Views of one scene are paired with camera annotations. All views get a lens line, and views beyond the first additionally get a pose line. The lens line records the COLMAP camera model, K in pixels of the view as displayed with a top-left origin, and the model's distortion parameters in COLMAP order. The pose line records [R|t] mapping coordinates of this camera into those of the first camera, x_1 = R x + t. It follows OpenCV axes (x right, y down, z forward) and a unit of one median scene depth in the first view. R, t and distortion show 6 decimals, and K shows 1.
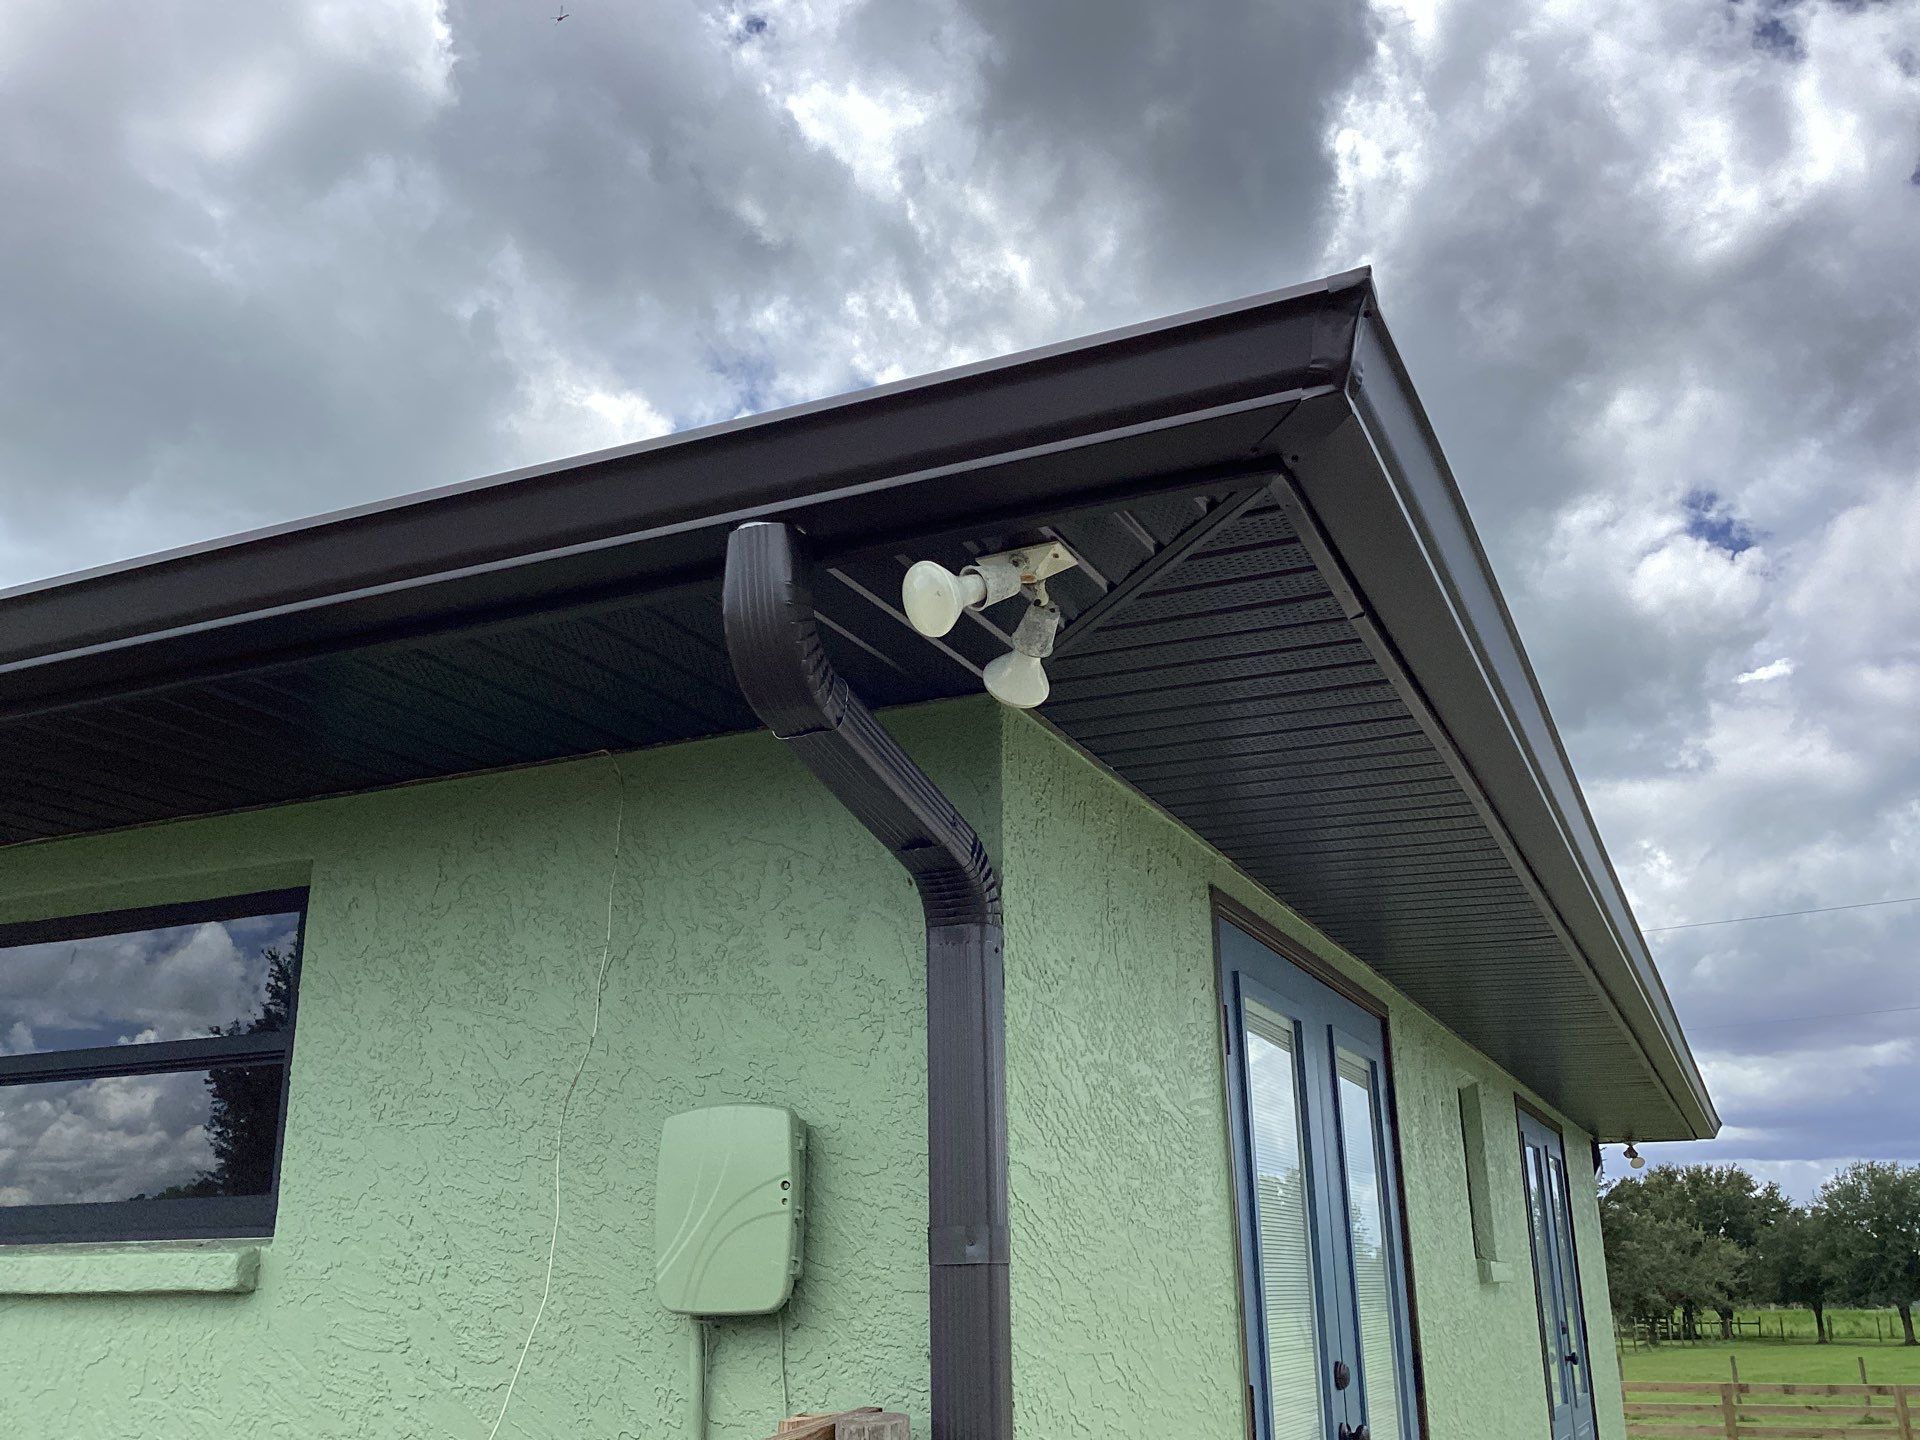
lens RADIAL K [[1749.6, 0, 960.0], [0, 1749.6, 720.0], [0, 0, 1]] dist [0.082386, -0.138004]
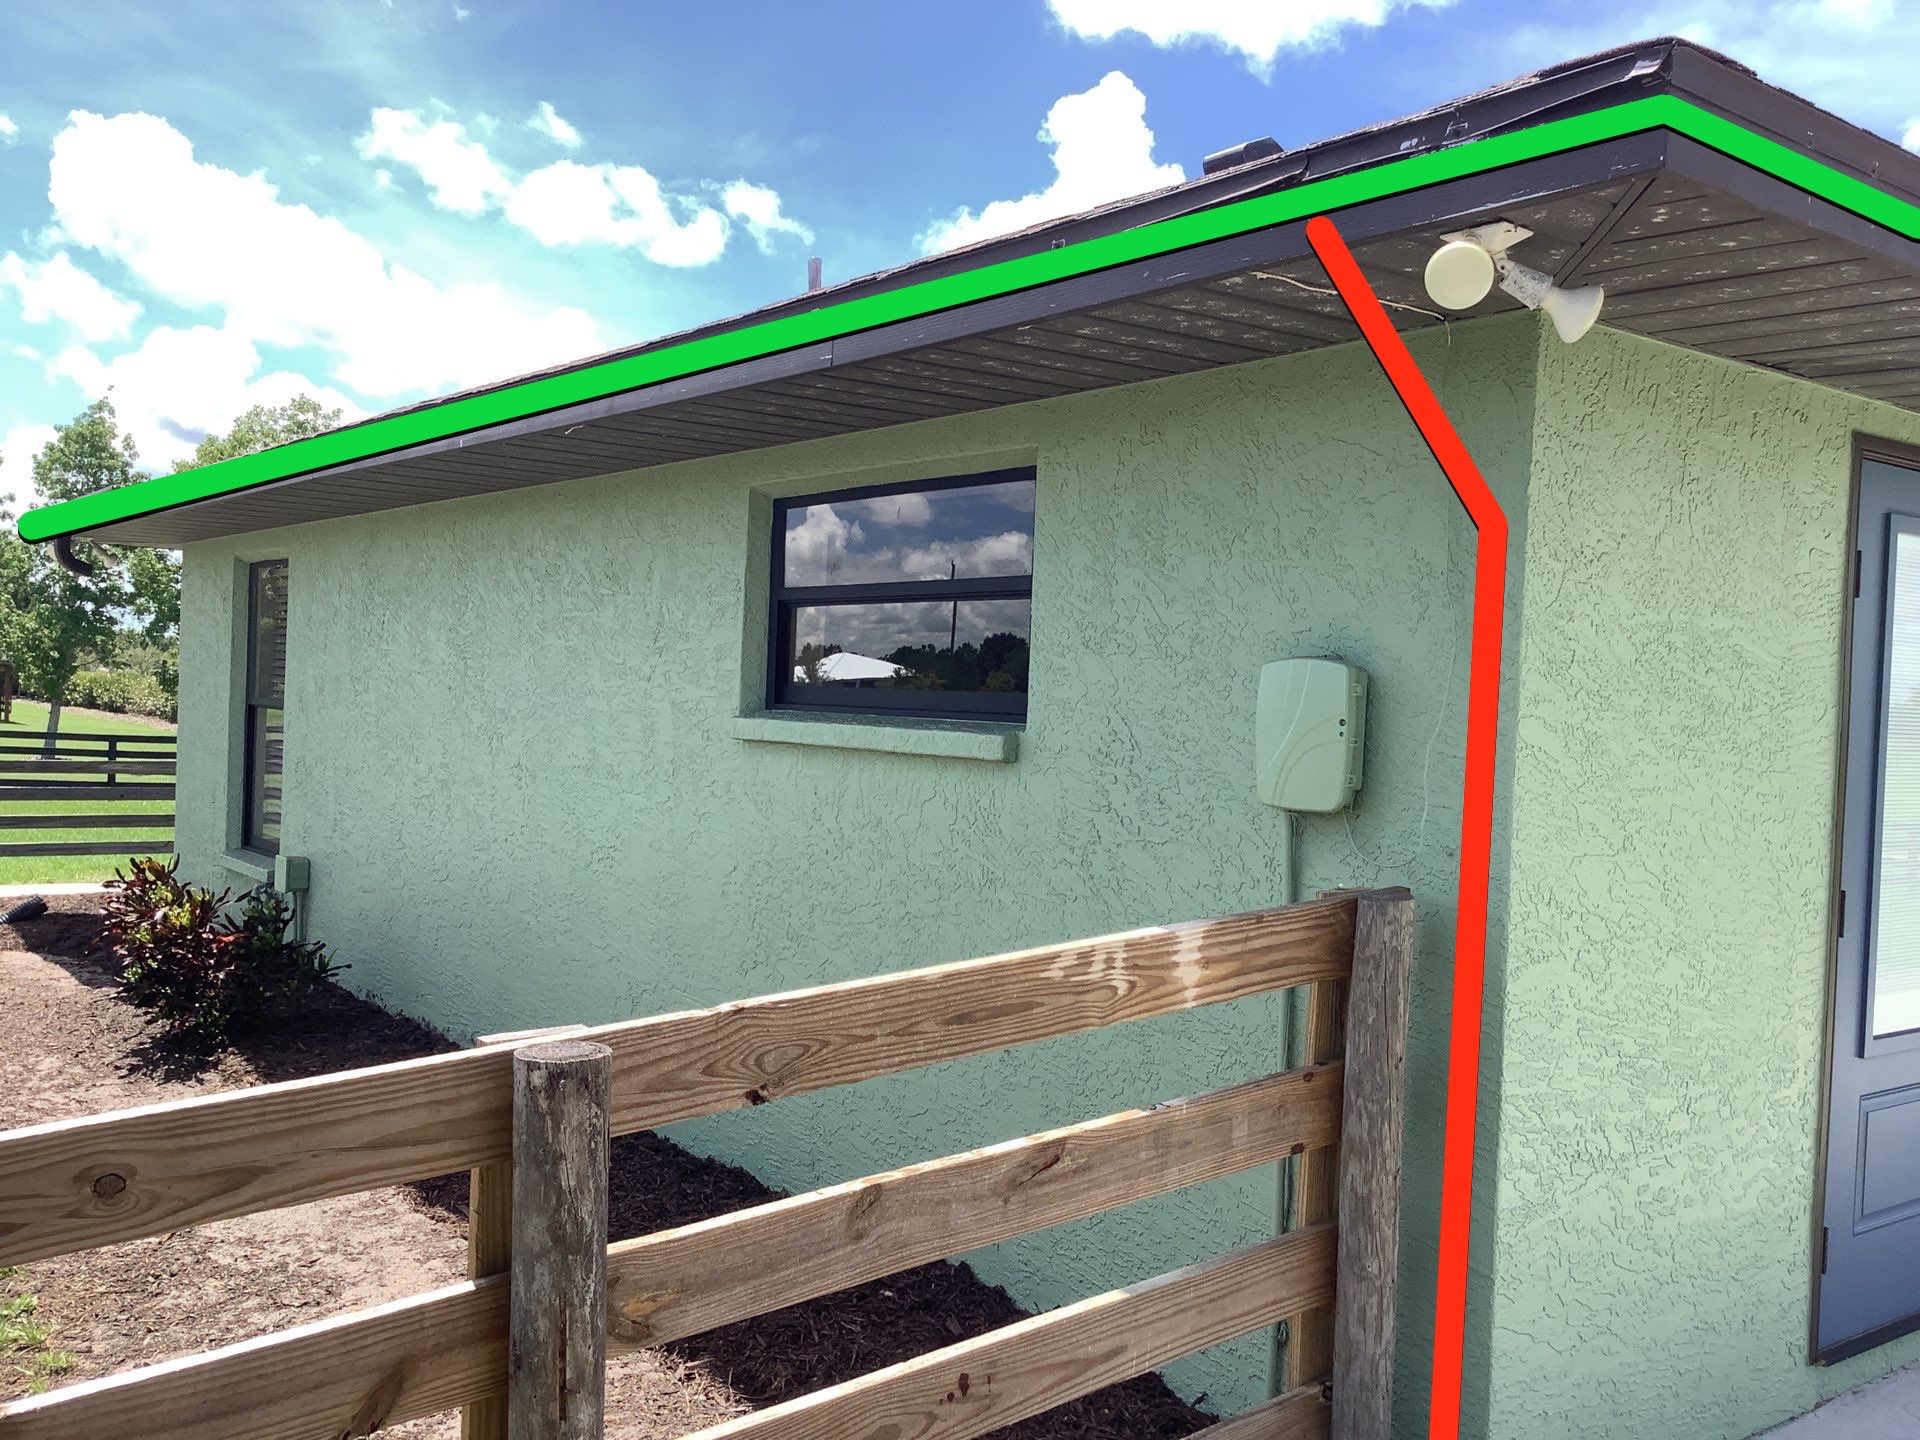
lens RADIAL K [[1720.8, 0, 939.1], [0, 1720.8, 719.0], [0, 0, 1]] dist [0.067912, -0.127807]
pose [[0.874680, 0.049893, -0.482125, 0.218336], [0.103185, 0.952720, 0.285792, -0.113526], [0.473589, -0.299725, 0.828177, -0.167218]]
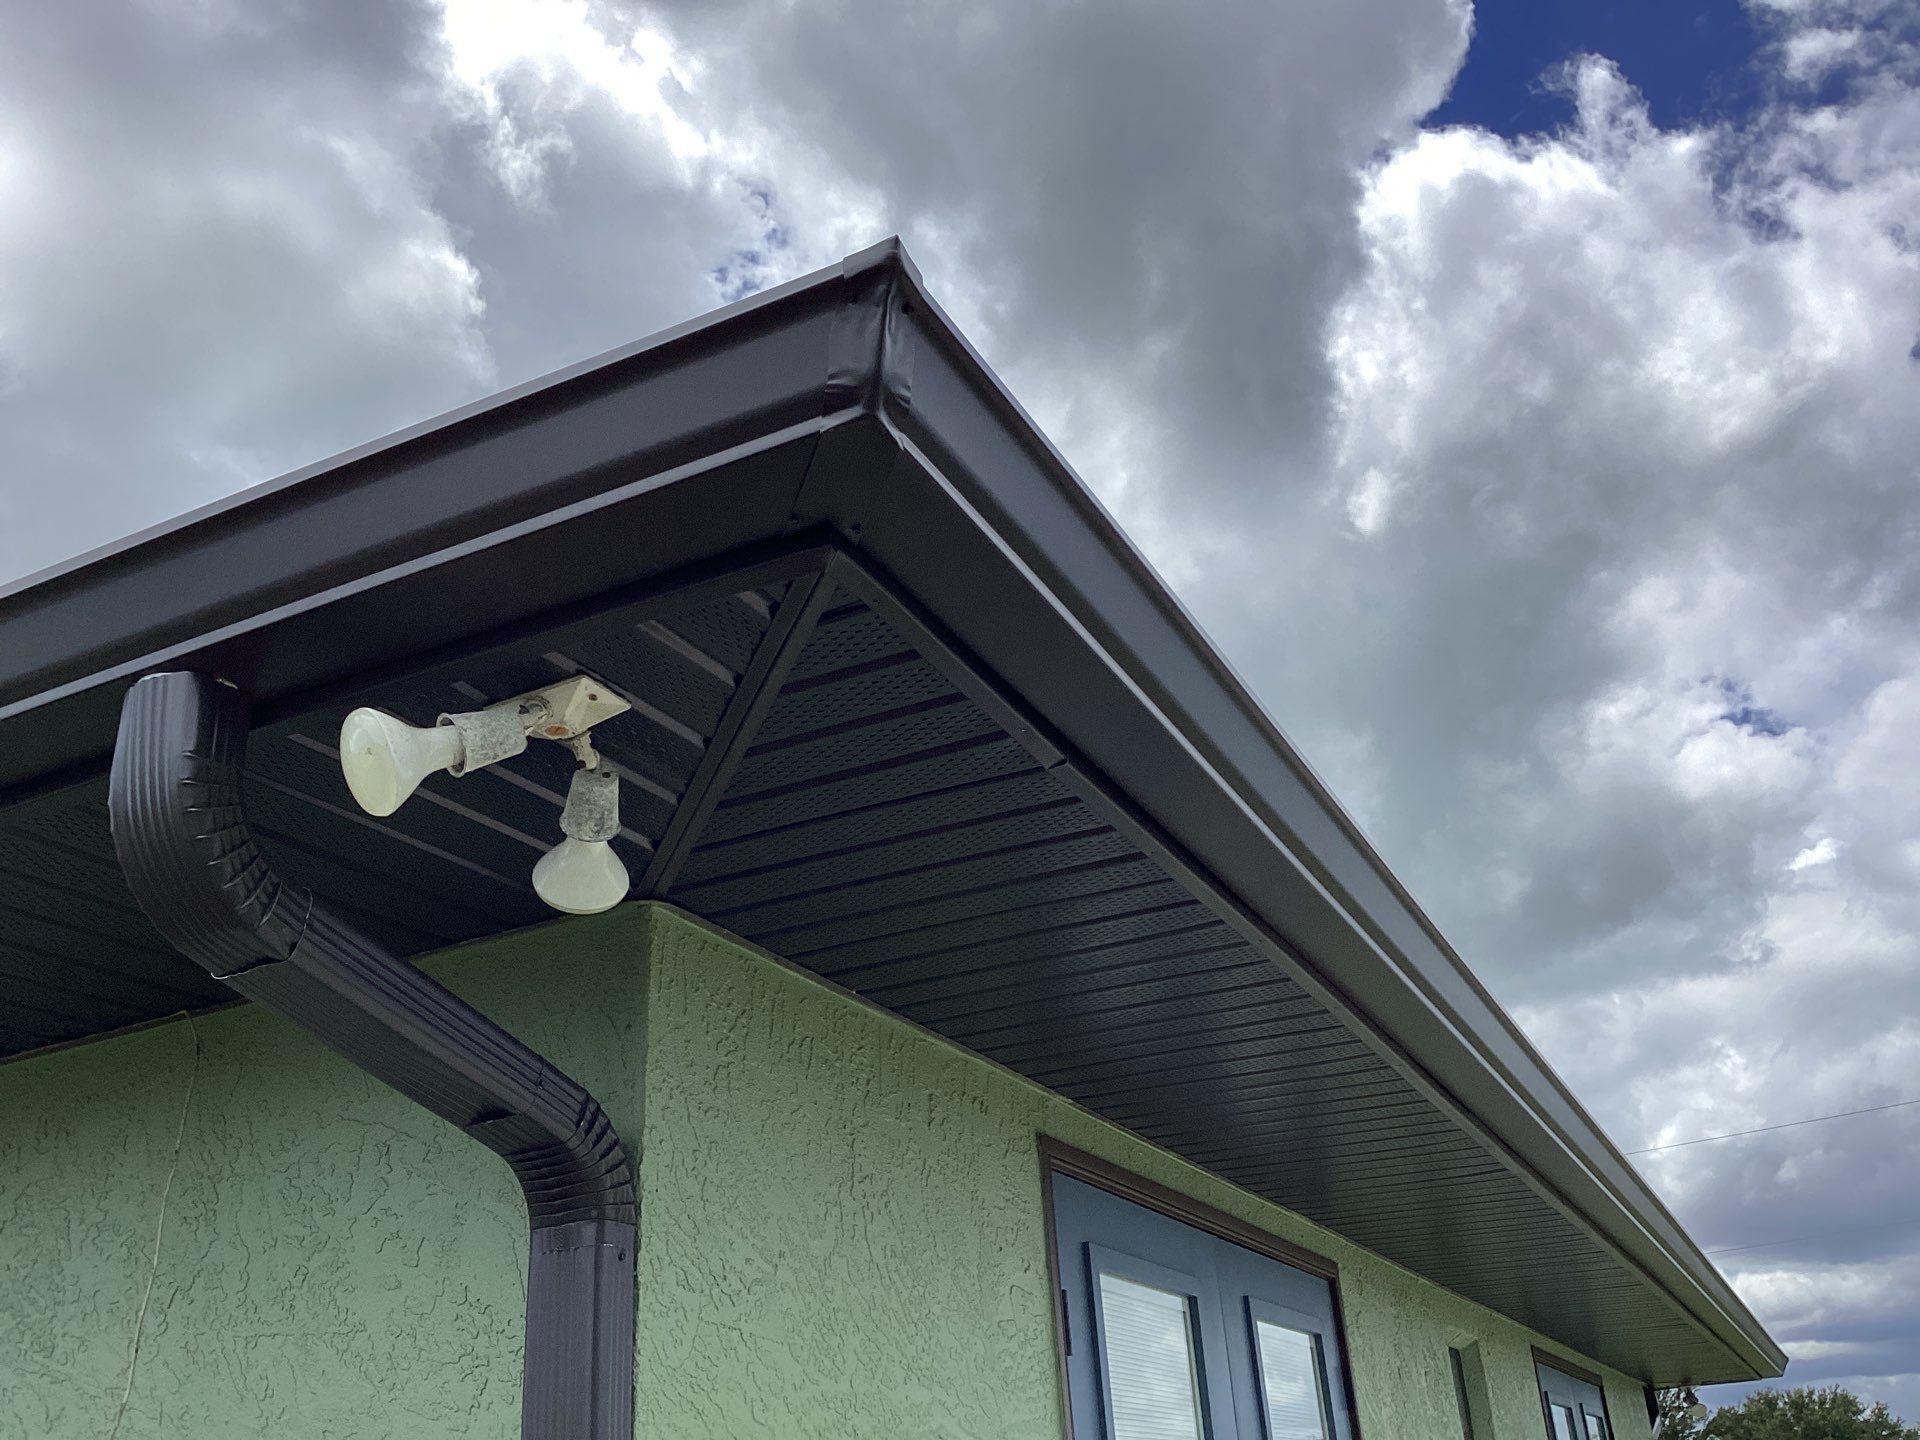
lens RADIAL K [[1795.3, 0, 954.6], [0, 1795.3, 706.2], [0, 0, 1]] dist [0.079417, -0.155621]
pose [[0.998135, -0.060816, -0.005245, 0.152914], [0.059527, 0.988791, -0.136927, 0.014753], [0.013514, 0.136360, 0.990567, 0.200115]]
